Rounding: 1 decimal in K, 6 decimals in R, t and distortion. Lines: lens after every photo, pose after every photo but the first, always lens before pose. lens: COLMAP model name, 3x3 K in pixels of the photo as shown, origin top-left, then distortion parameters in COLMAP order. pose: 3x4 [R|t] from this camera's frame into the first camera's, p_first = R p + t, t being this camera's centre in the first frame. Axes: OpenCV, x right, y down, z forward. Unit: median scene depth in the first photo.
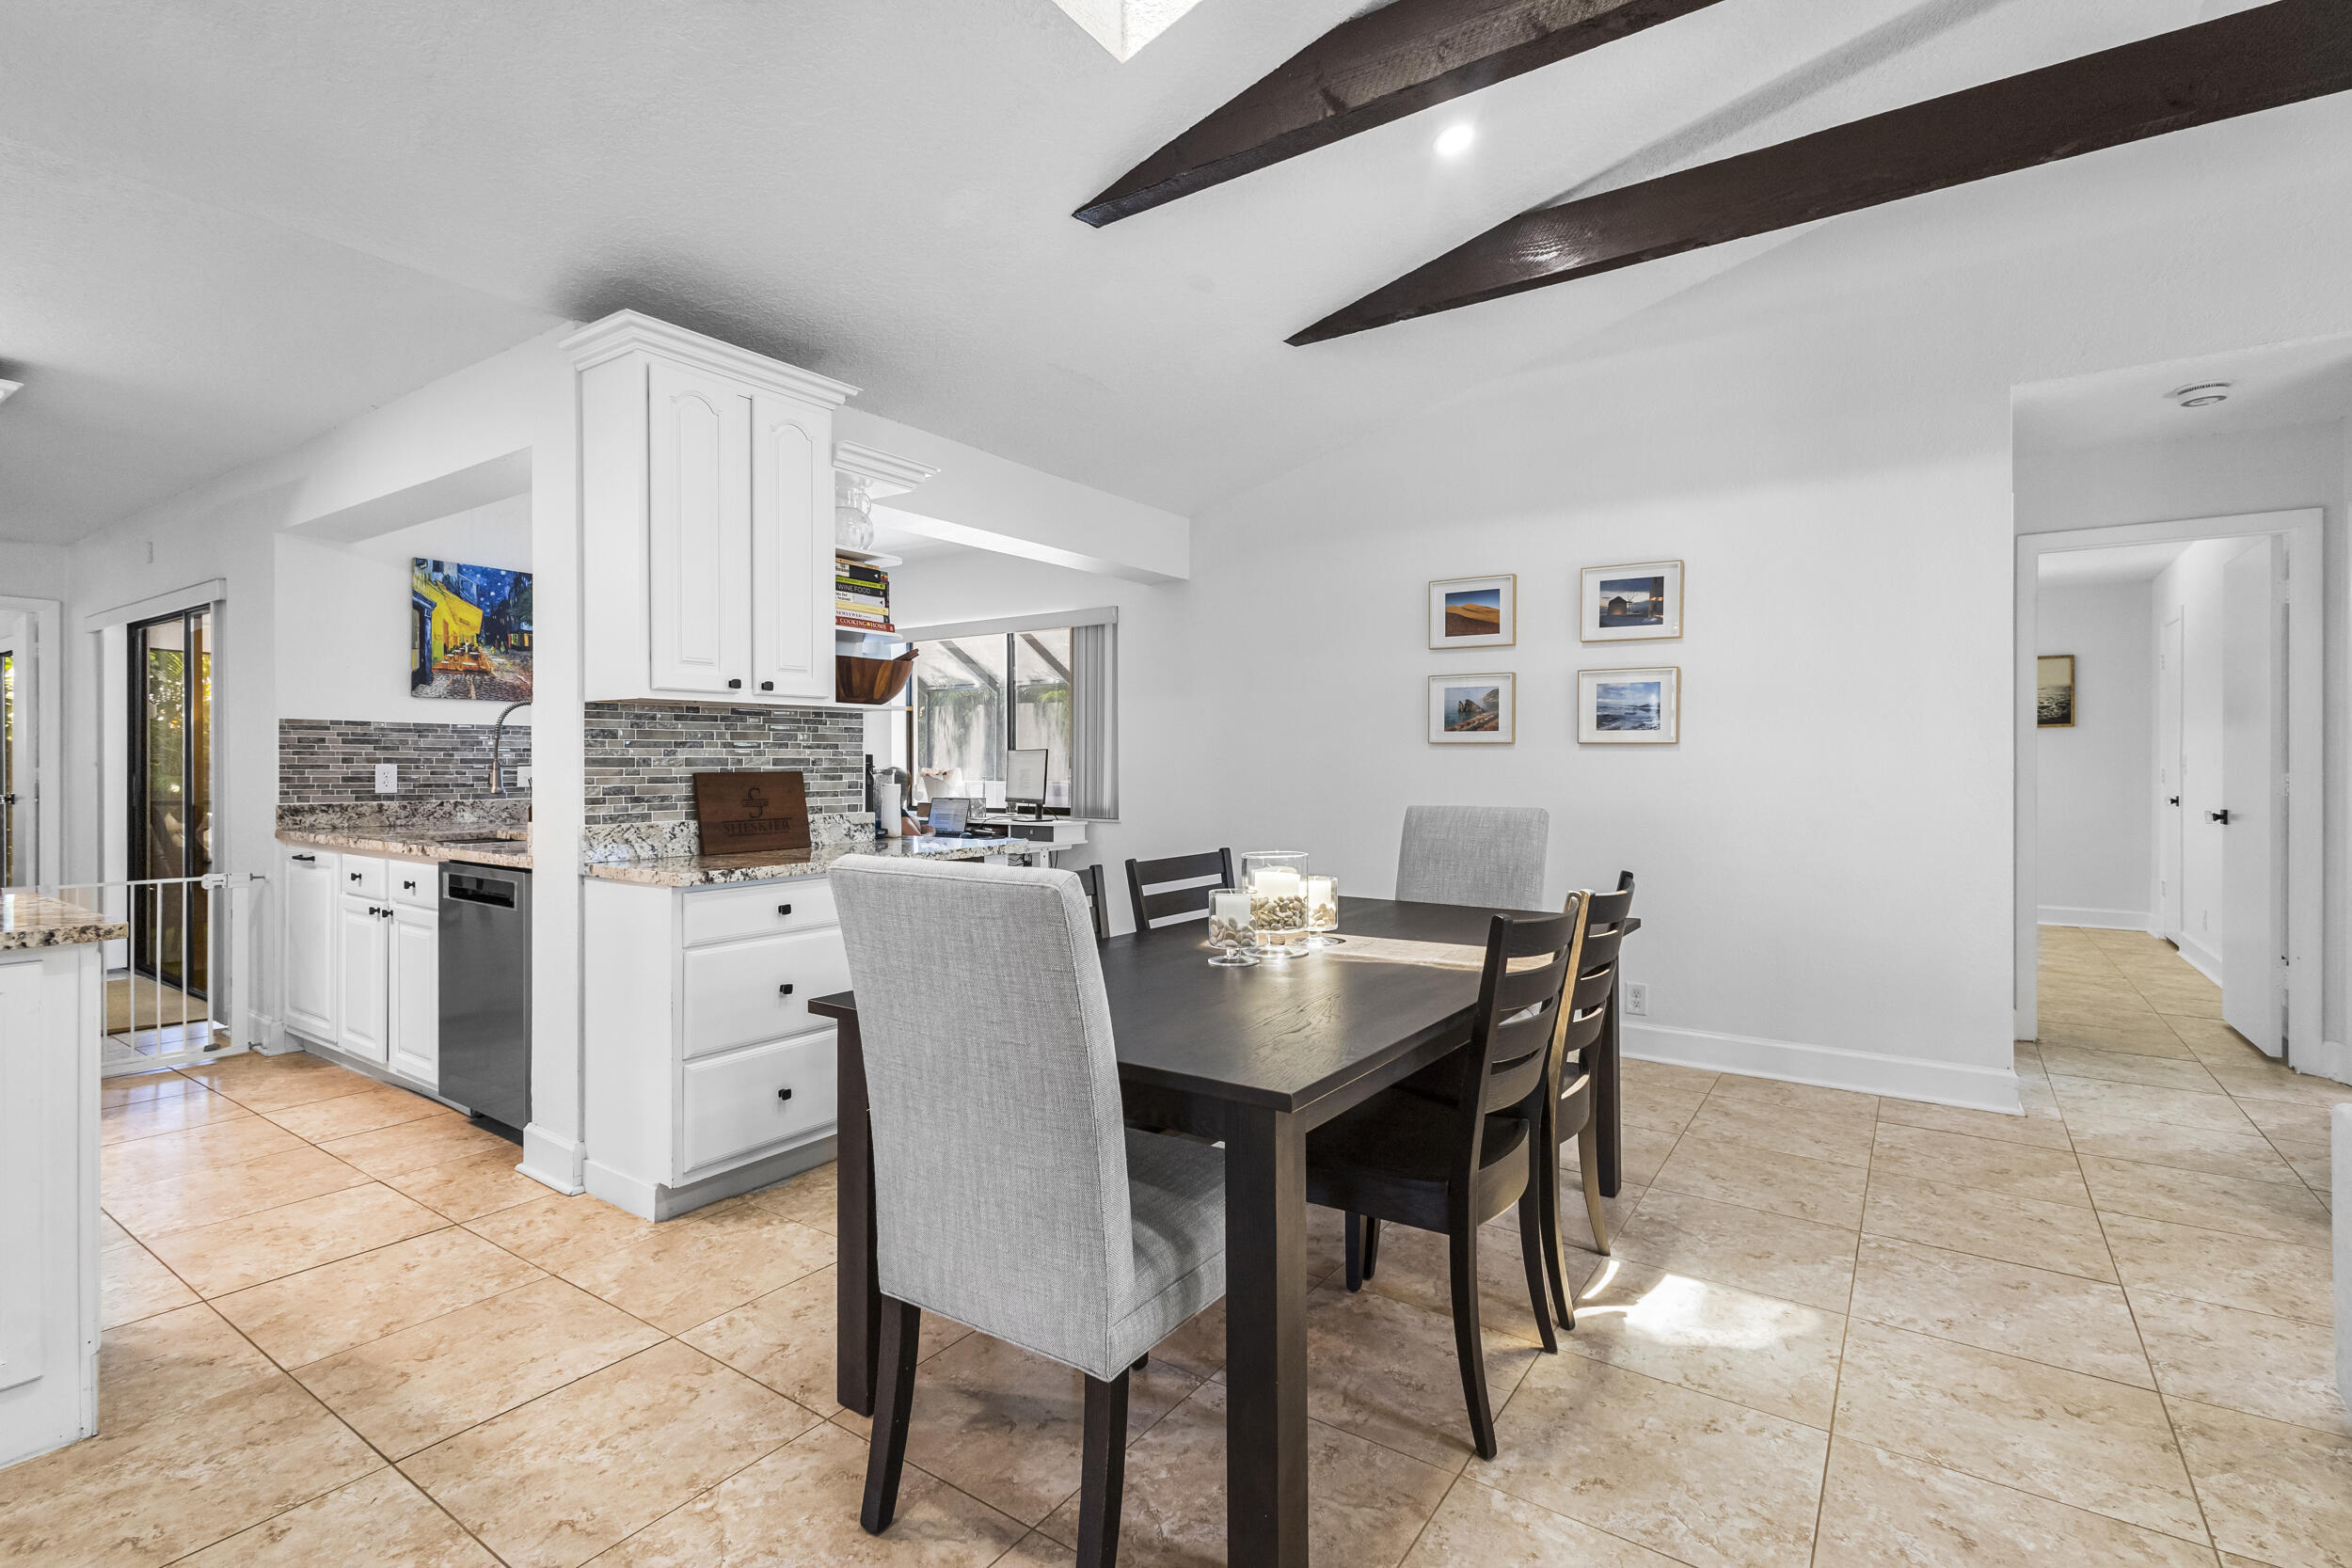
lens RADIAL K [[1092.1, 0, 1175.7], [0, 1092.1, 767.7], [0, 0, 1]] dist [0.006127, -0.000091]
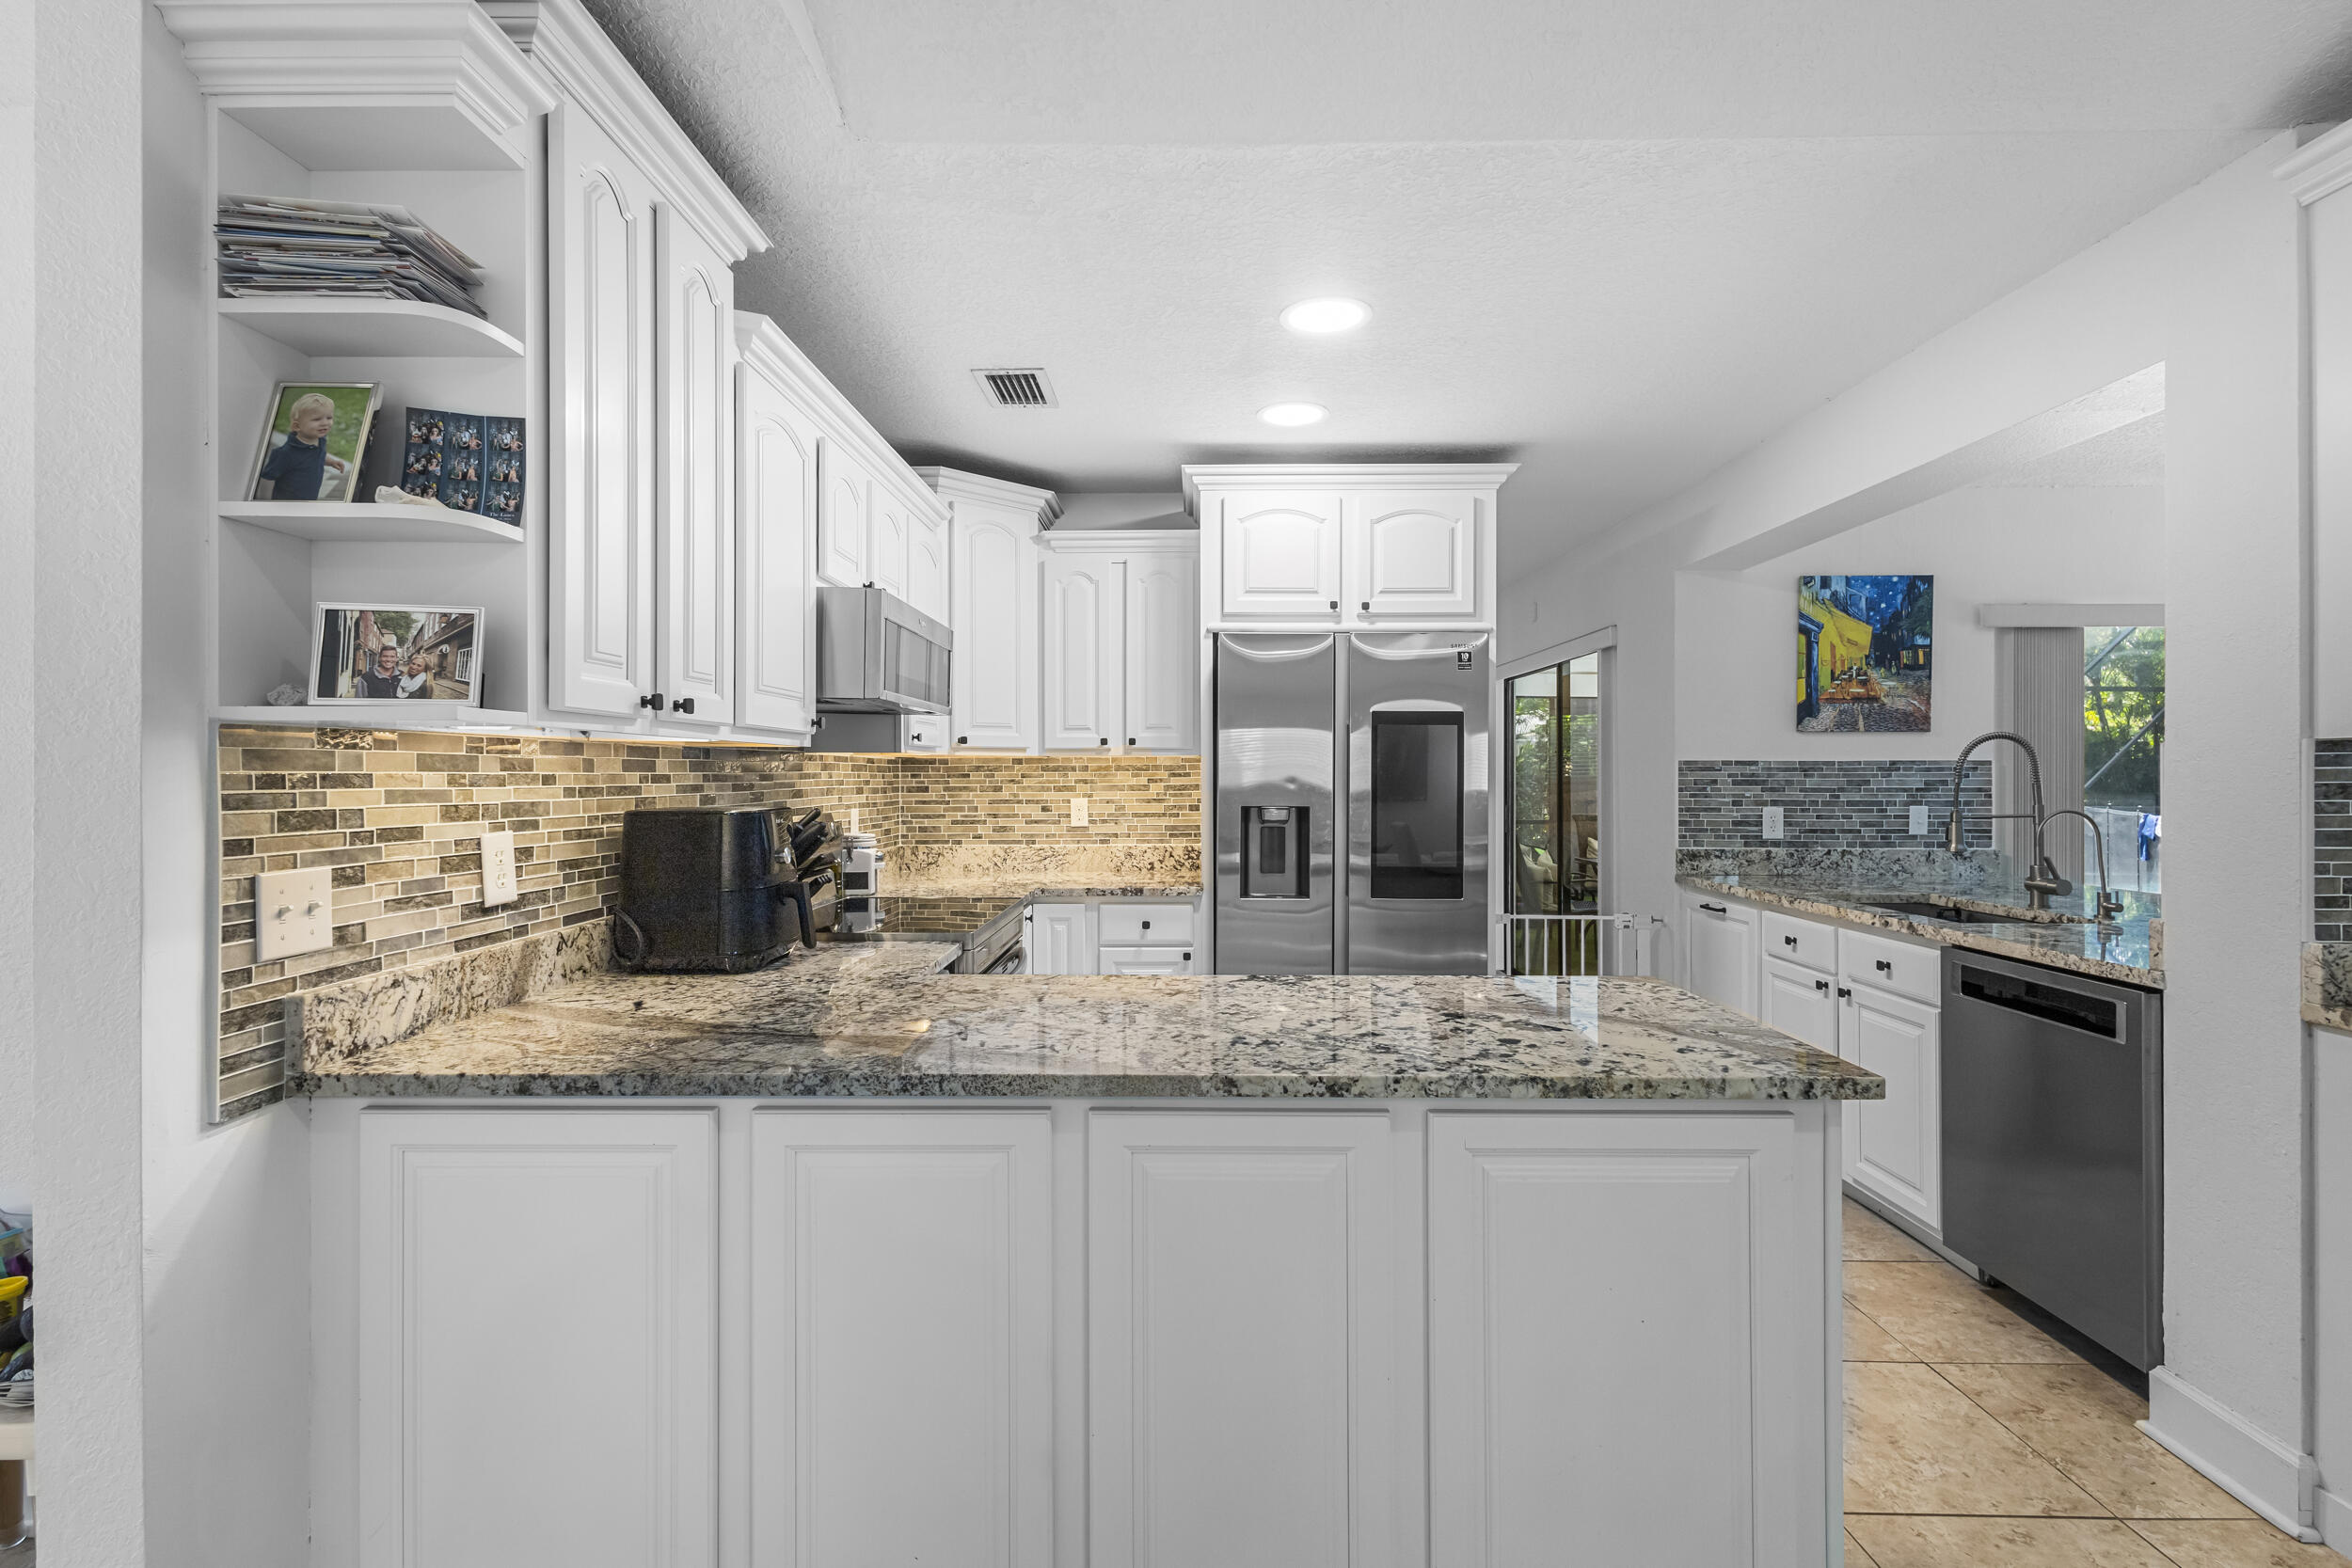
lens RADIAL K [[1092.1, 0, 1175.3], [0, 1092.1, 781.8], [0, 0, 1]] dist [0.006127, -0.000091]
pose [[0.558984, -0.000608, -0.829178, -0.244551], [-0.001242, 0.999998, -0.001570, -0.022233], [0.829178, 0.001908, 0.558982, 0.078822]]
